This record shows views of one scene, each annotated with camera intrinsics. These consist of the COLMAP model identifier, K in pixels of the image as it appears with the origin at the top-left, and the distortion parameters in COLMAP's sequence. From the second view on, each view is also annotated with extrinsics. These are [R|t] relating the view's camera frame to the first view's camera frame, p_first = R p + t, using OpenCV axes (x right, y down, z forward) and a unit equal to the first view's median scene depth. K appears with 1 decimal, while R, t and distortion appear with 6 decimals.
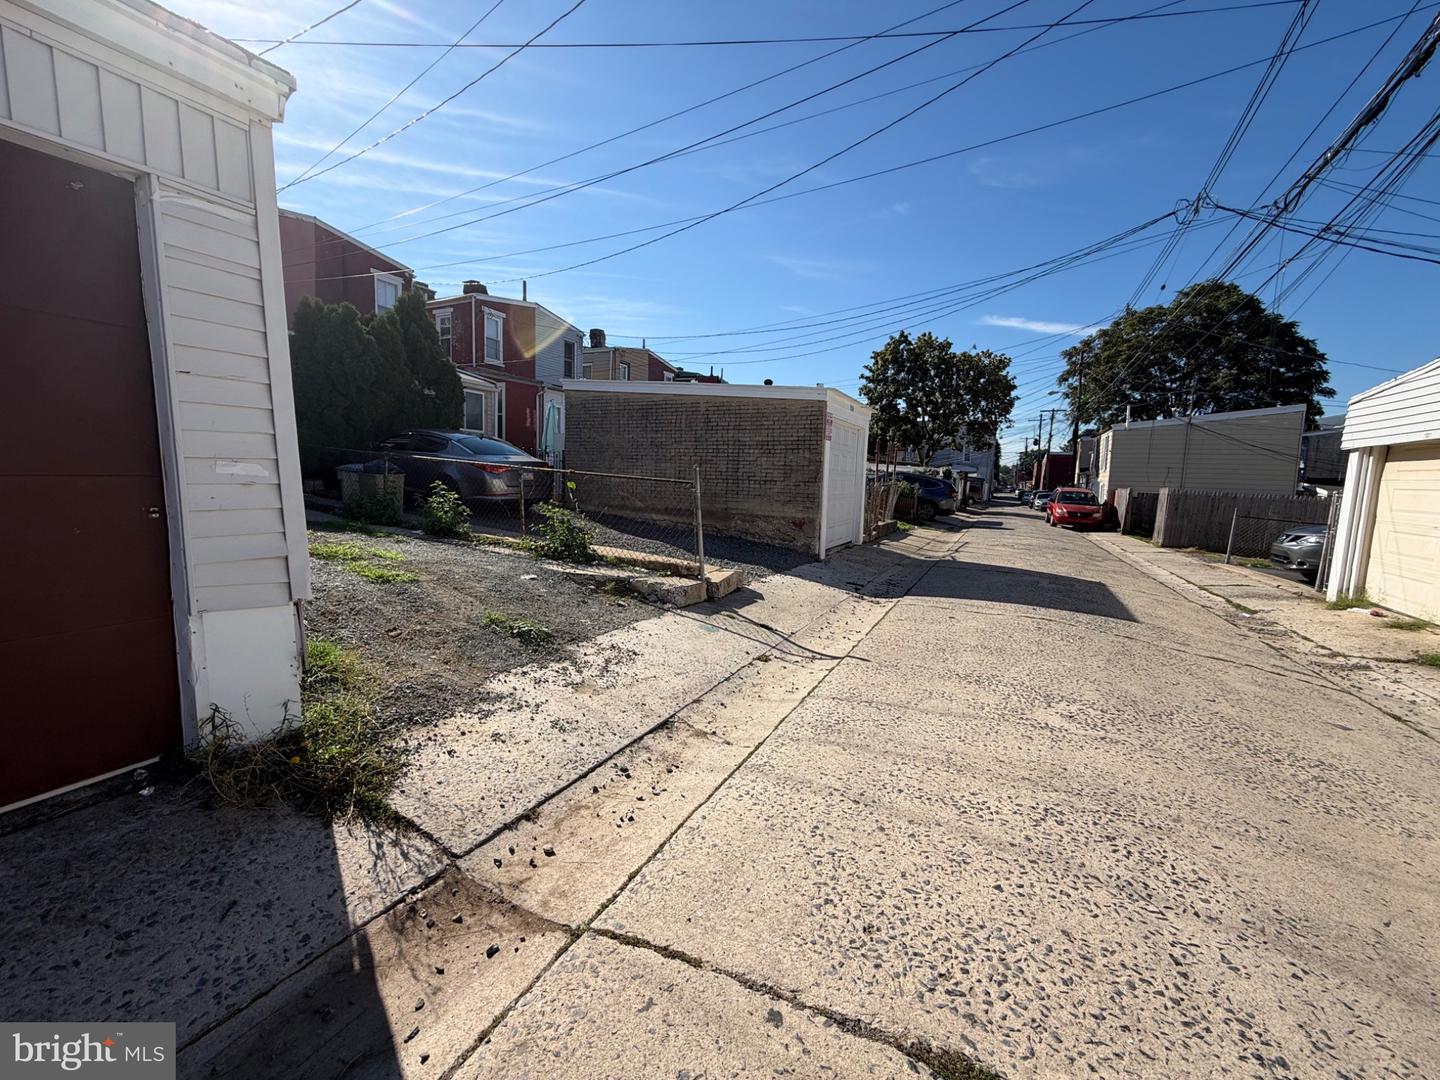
lens RADIAL K [[574.3, 0, 711.8], [0, 574.3, 539.7], [0, 0, 1]] dist [-0.000096, -0.000280]
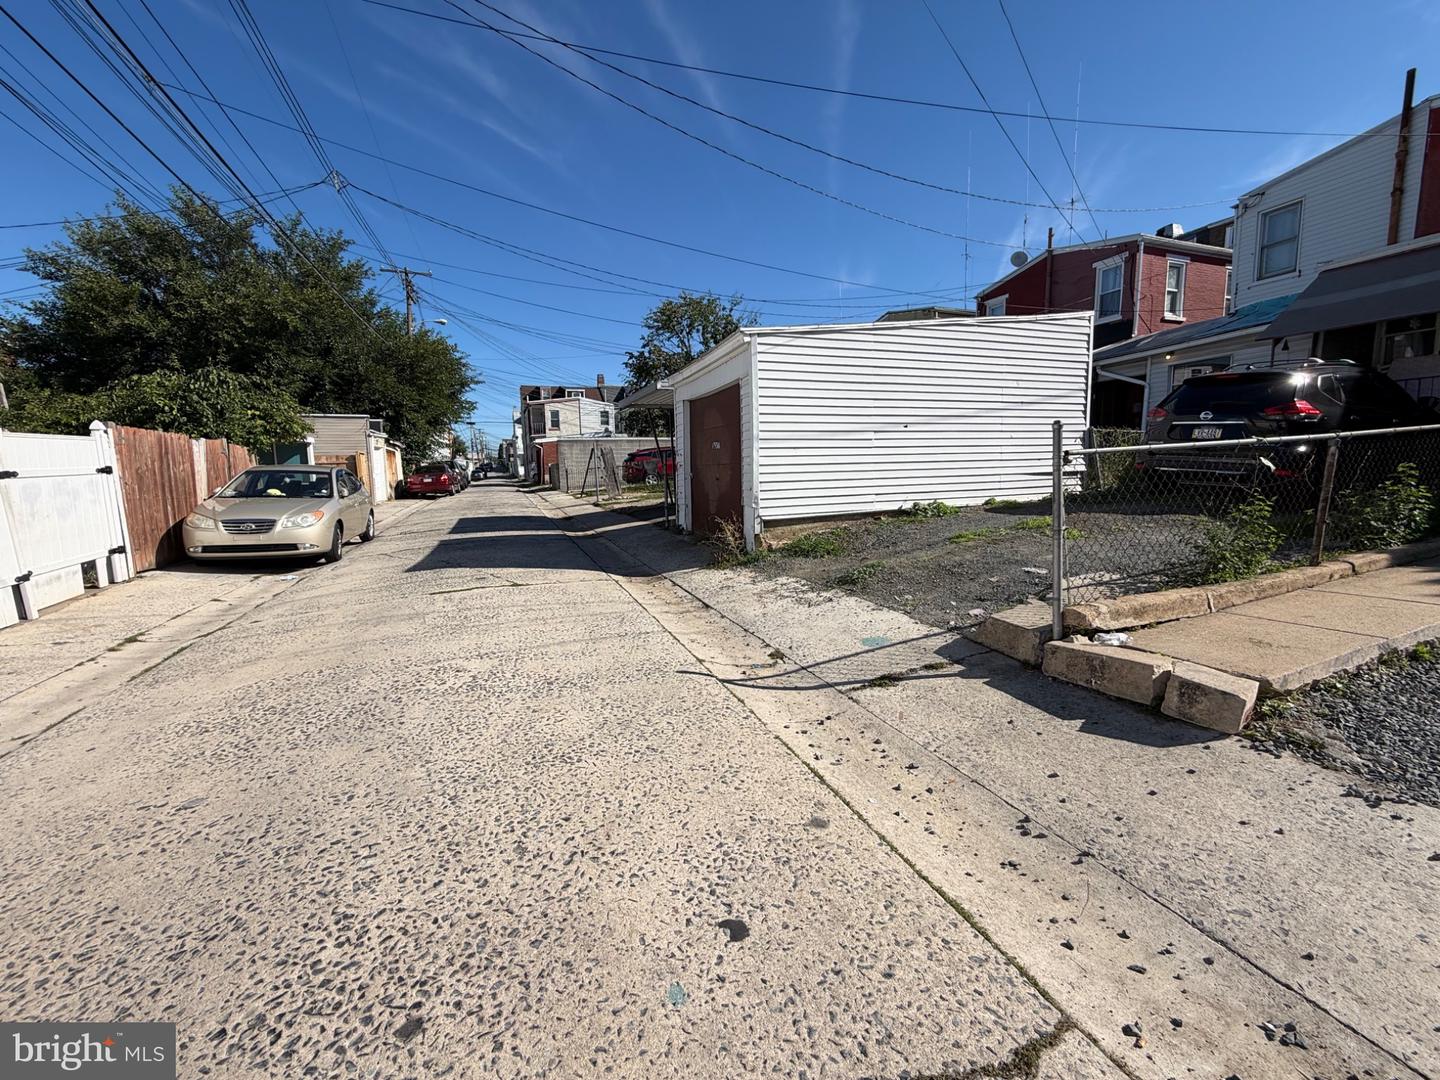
lens RADIAL K [[574.3, 0, 712.5], [0, 574.3, 538.1], [0, 0, 1]] dist [-0.000096, -0.000280]
pose [[-0.675776, 0.068786, -0.733891, 0.802729], [-0.085454, 0.981612, 0.170691, -0.112032], [0.732137, 0.178063, -0.657472, 1.500063]]
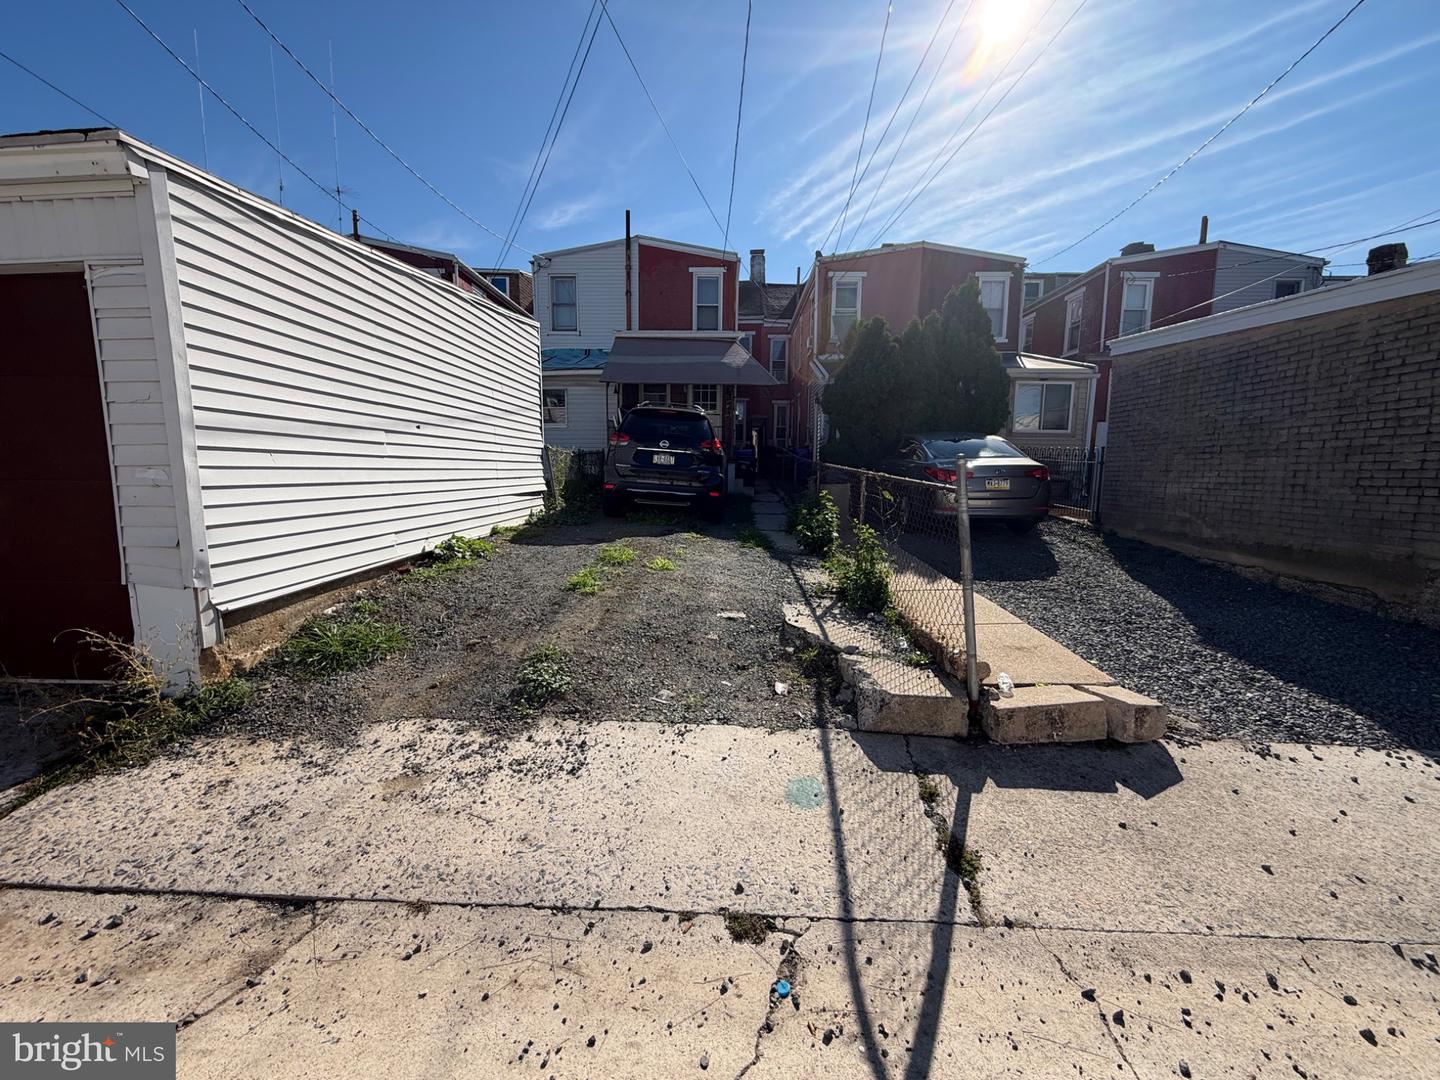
lens RADIAL K [[574.3, 0, 710.9], [0, 574.3, 539.1], [0, 0, 1]] dist [-0.000096, -0.000280]
pose [[0.428243, 0.075279, -0.900523, 0.425624], [-0.096525, 0.994634, 0.037243, -0.074809], [0.898494, 0.070974, 0.433211, 0.798055]]
